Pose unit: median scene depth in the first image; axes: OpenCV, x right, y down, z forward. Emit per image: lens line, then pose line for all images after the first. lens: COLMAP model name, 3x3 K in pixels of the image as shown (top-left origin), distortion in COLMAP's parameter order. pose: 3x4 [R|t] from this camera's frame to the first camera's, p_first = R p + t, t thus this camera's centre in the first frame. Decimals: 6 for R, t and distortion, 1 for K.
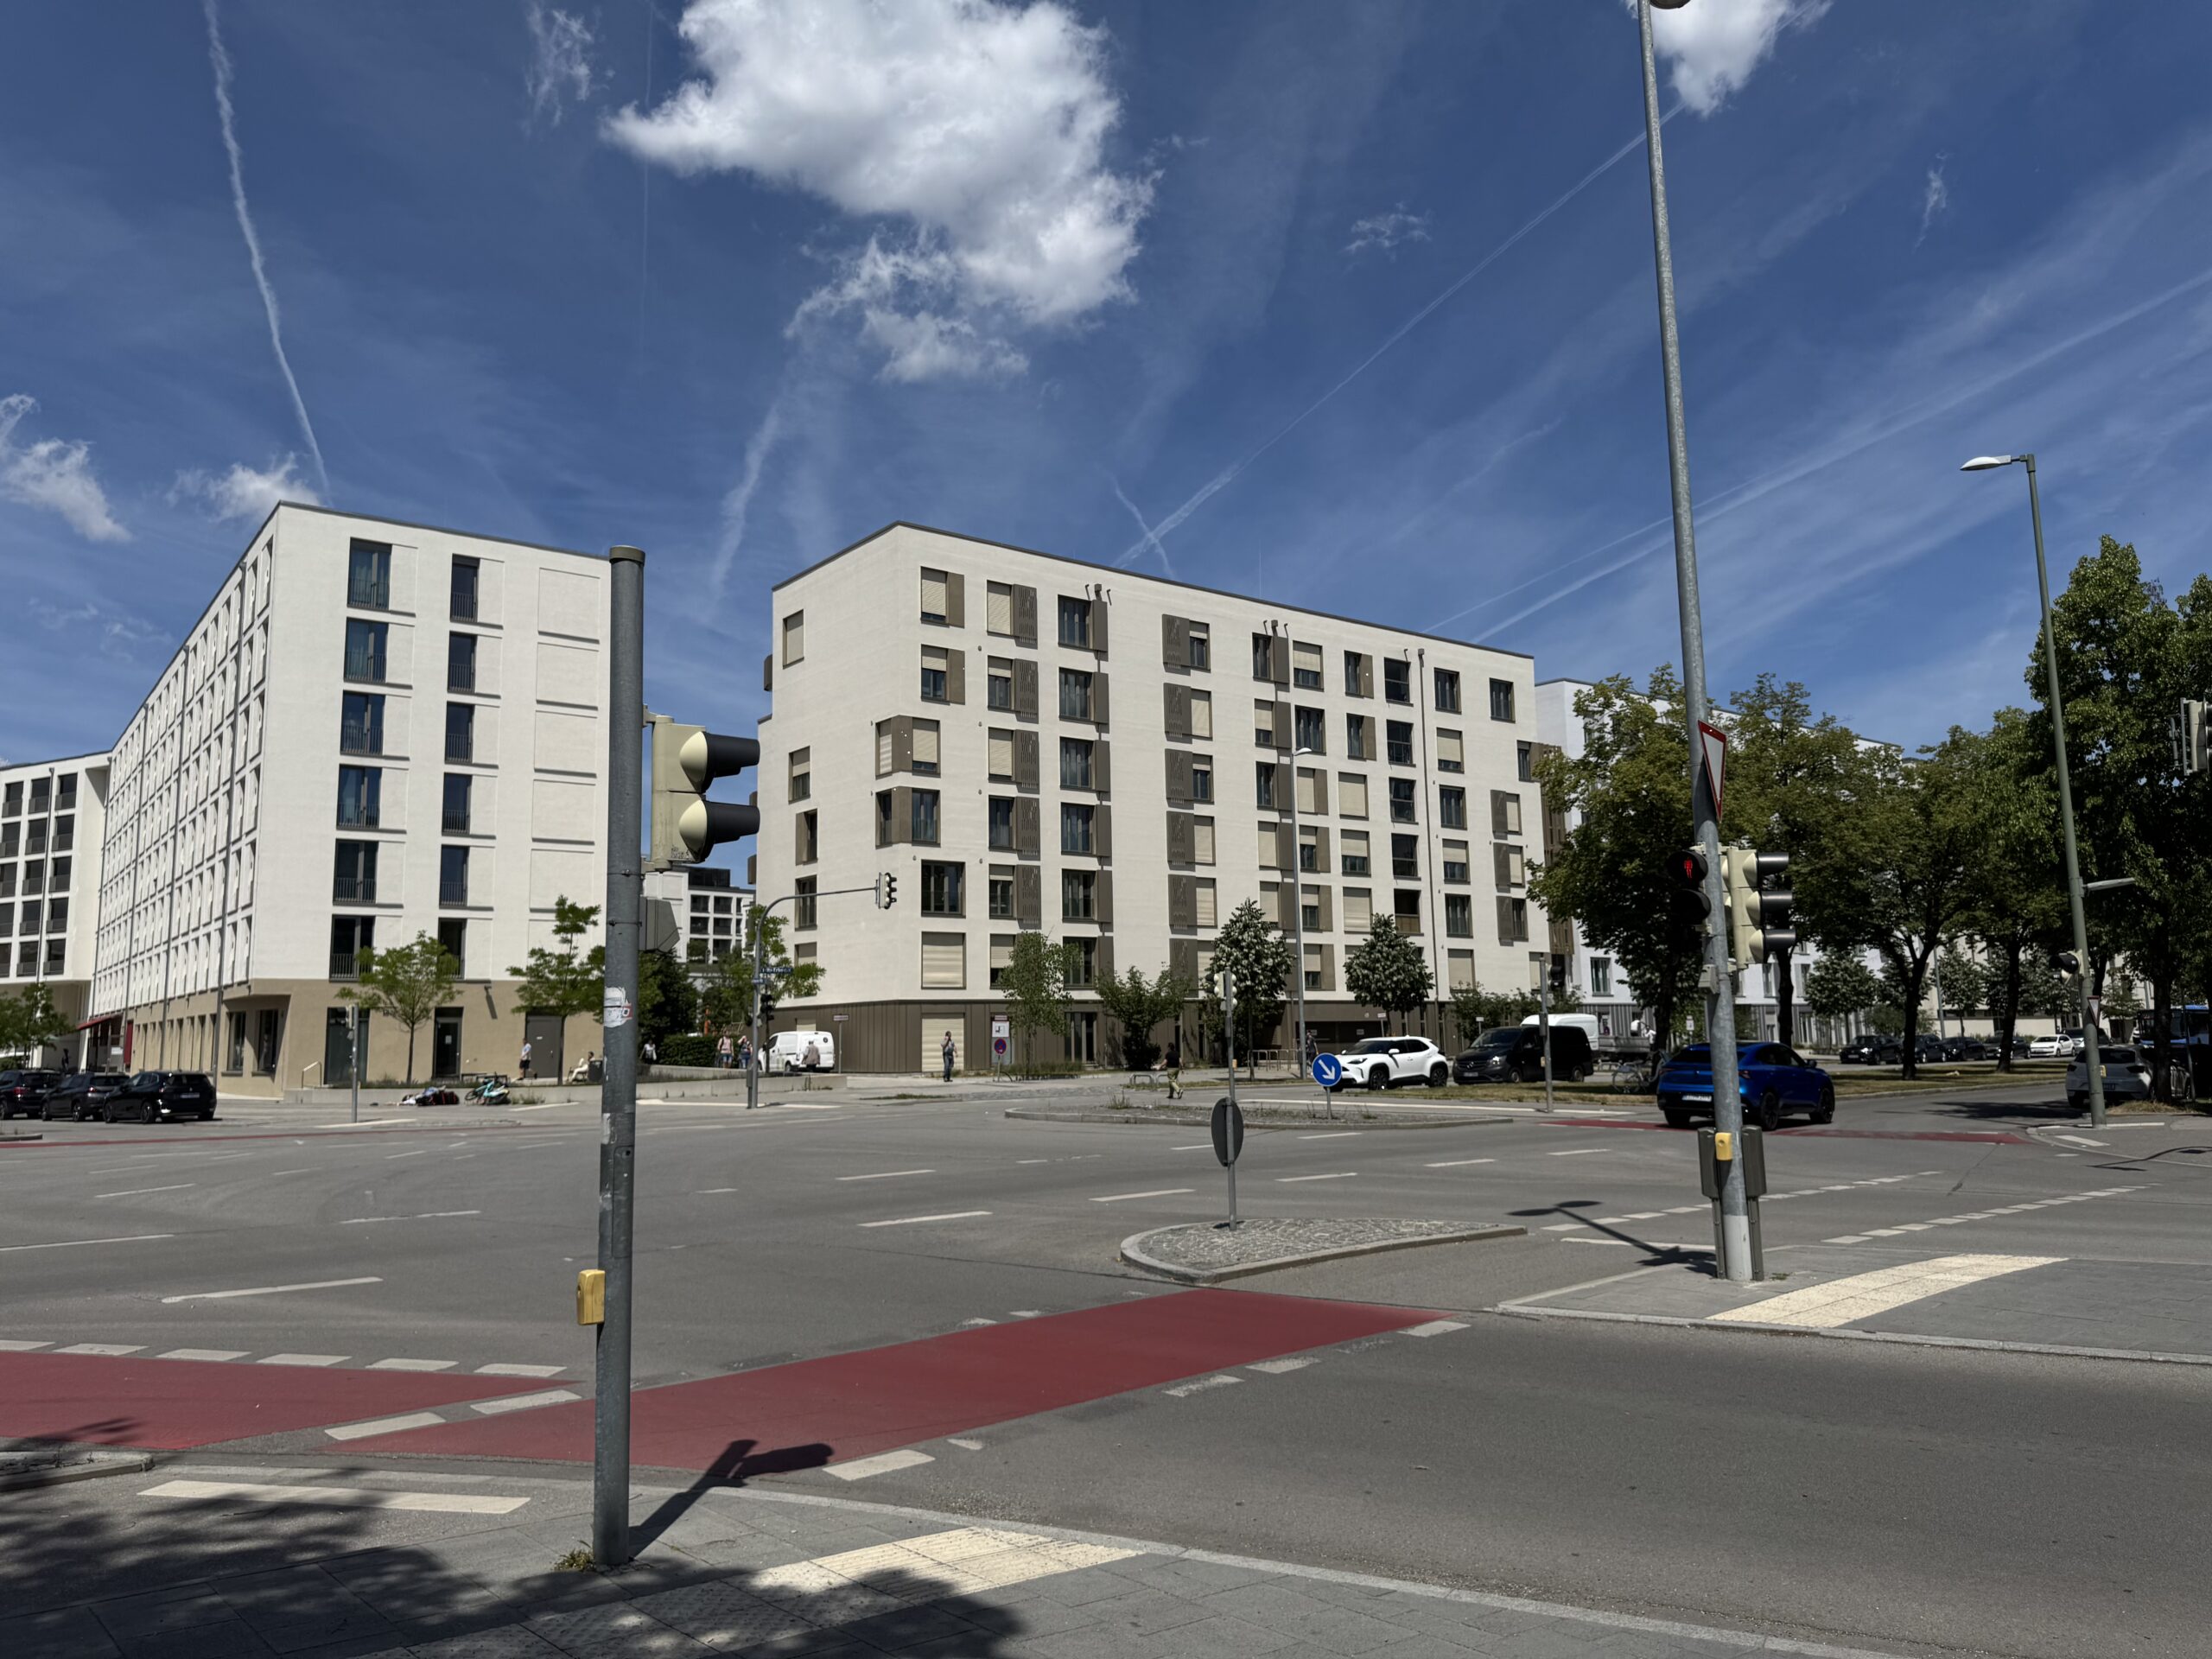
lens RADIAL K [[1552.6, 0, 1109.9], [0, 1552.6, 825.6], [0, 0, 1]] dist [-0.005829, -0.020618]
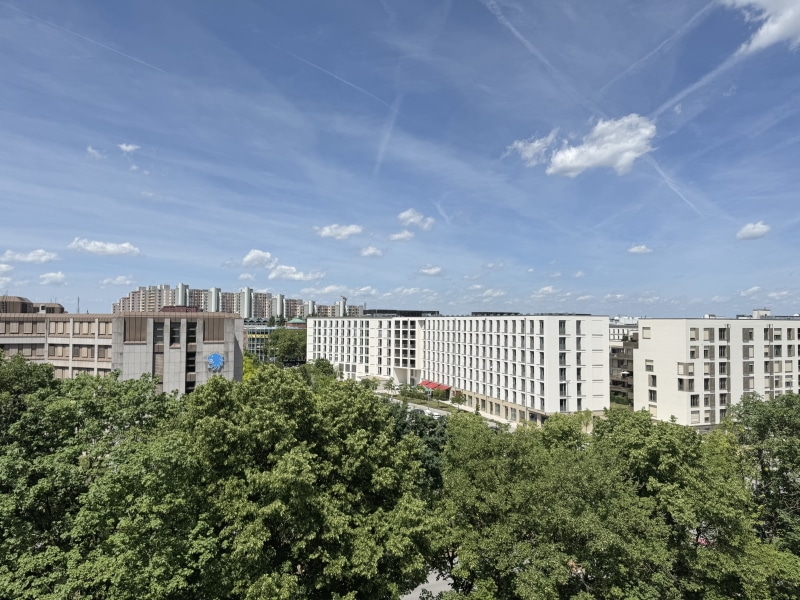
lens RADIAL K [[561.5, 0, 400.2], [0, 561.5, 297.5], [0, 0, 1]] dist [-0.005829, -0.020618]
pose [[0.946265, 0.013132, -0.323127, -0.361697], [0.018800, 0.995252, 0.095503, -0.391134], [0.322847, -0.096446, 0.941524, -0.705242]]
